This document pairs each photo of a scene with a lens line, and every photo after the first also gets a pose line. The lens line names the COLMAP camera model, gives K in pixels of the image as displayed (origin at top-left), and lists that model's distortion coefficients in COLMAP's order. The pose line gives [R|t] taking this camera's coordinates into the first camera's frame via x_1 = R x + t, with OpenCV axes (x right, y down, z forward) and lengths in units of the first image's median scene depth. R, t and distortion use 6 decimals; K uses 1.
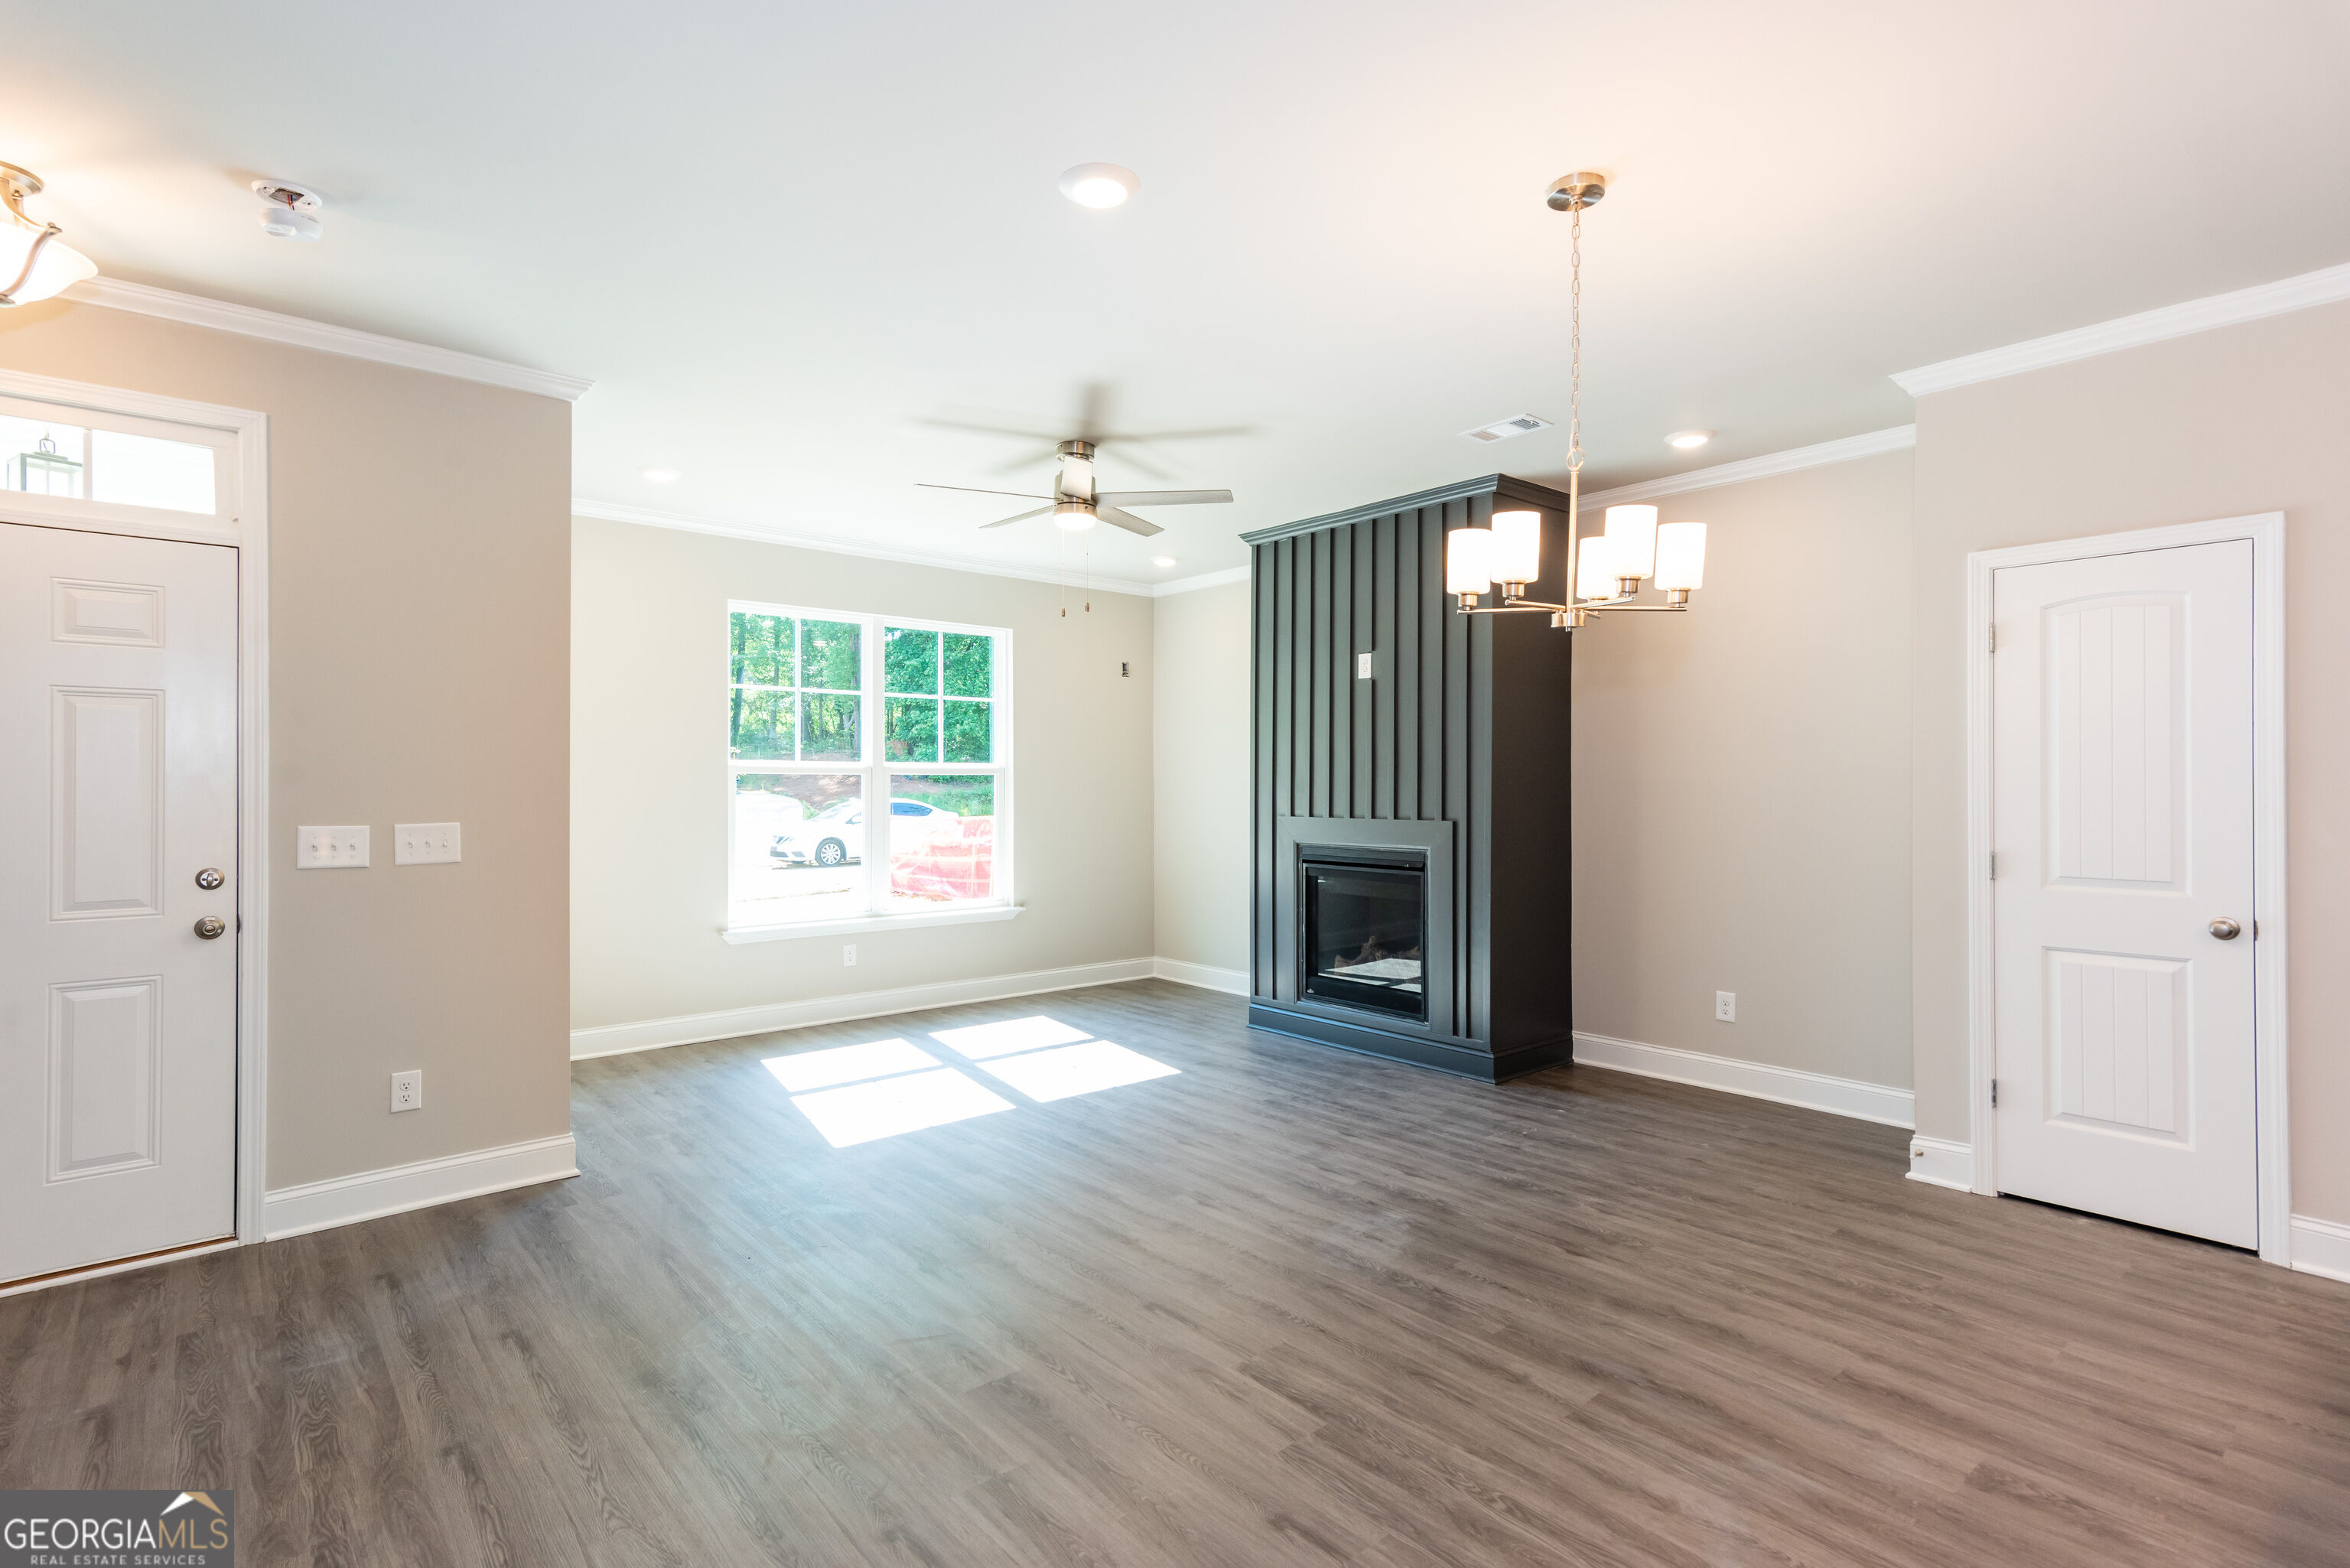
lens RADIAL K [[1160.0, 0, 1128.1], [0, 1160.0, 778.7], [0, 0, 1]] dist [0.022004, 0.000125]
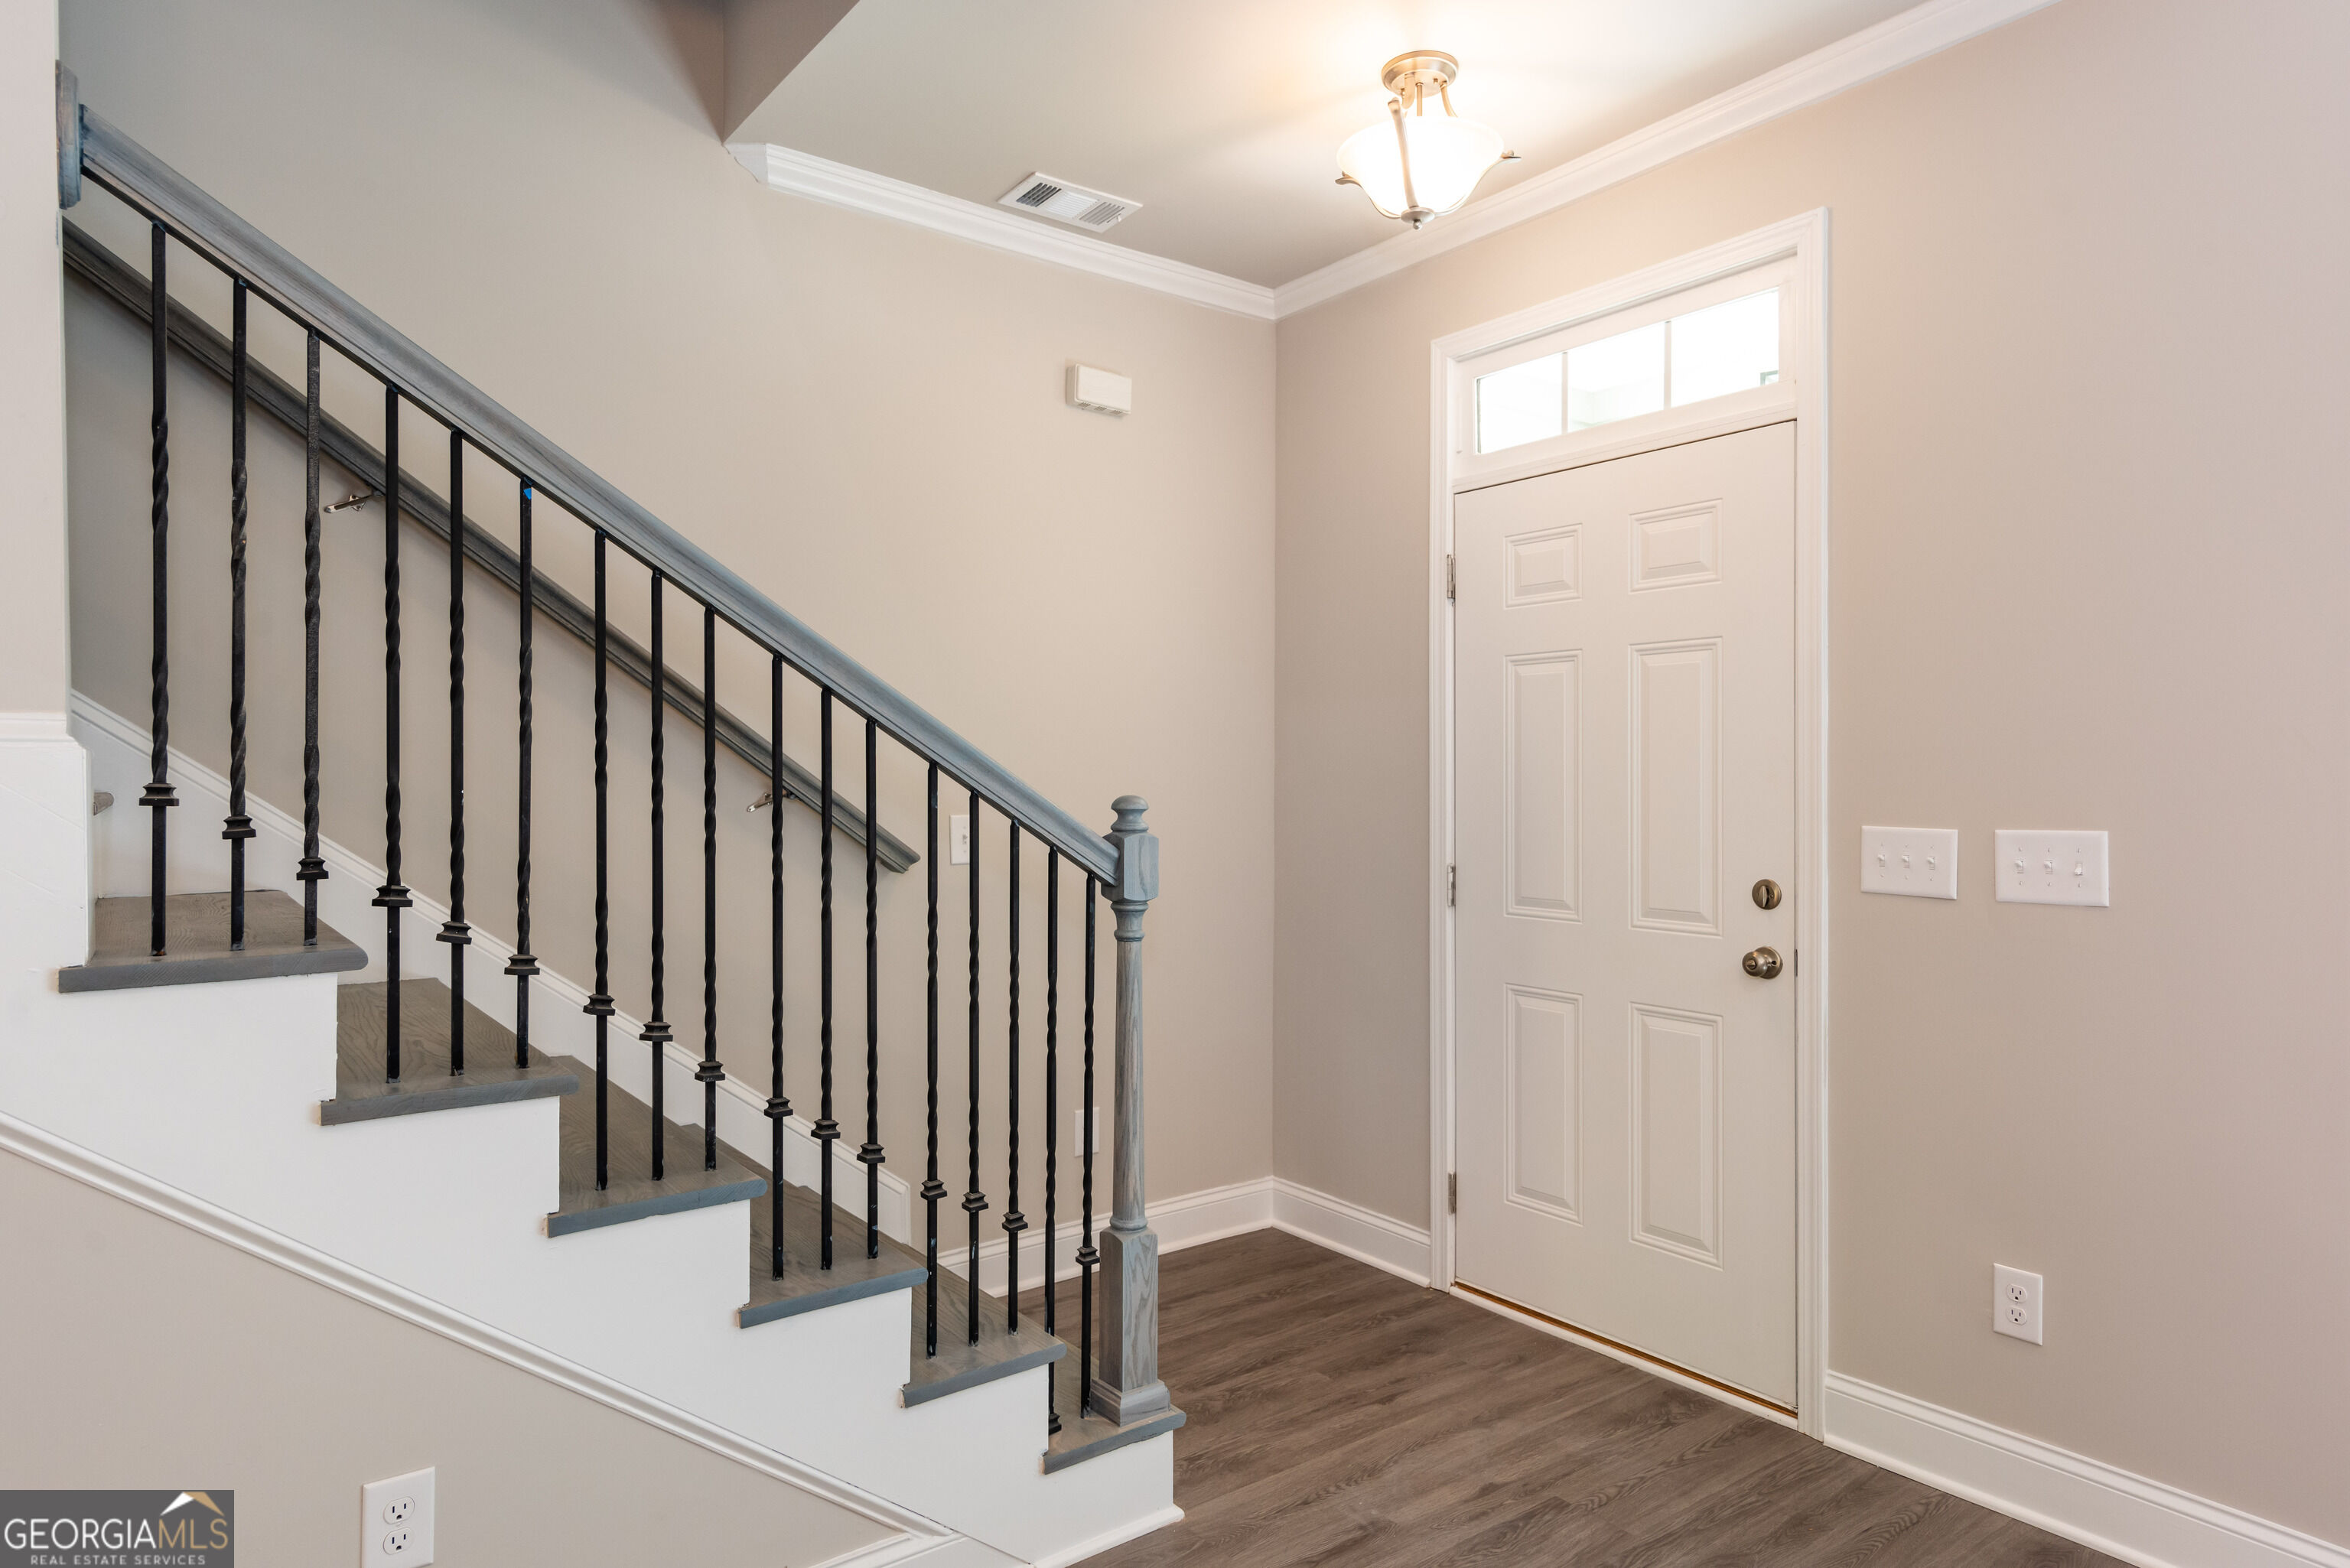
lens RADIAL K [[1366.7, 0, 1192.5], [0, 1366.7, 782.7], [0, 0, 1]] dist [0.004001, 0.001154]
pose [[-0.030391, 0.003469, -0.999532, 0.060024], [0.006388, 0.999974, 0.003276, 0.012536], [0.999518, -0.006285, -0.030412, 0.691900]]
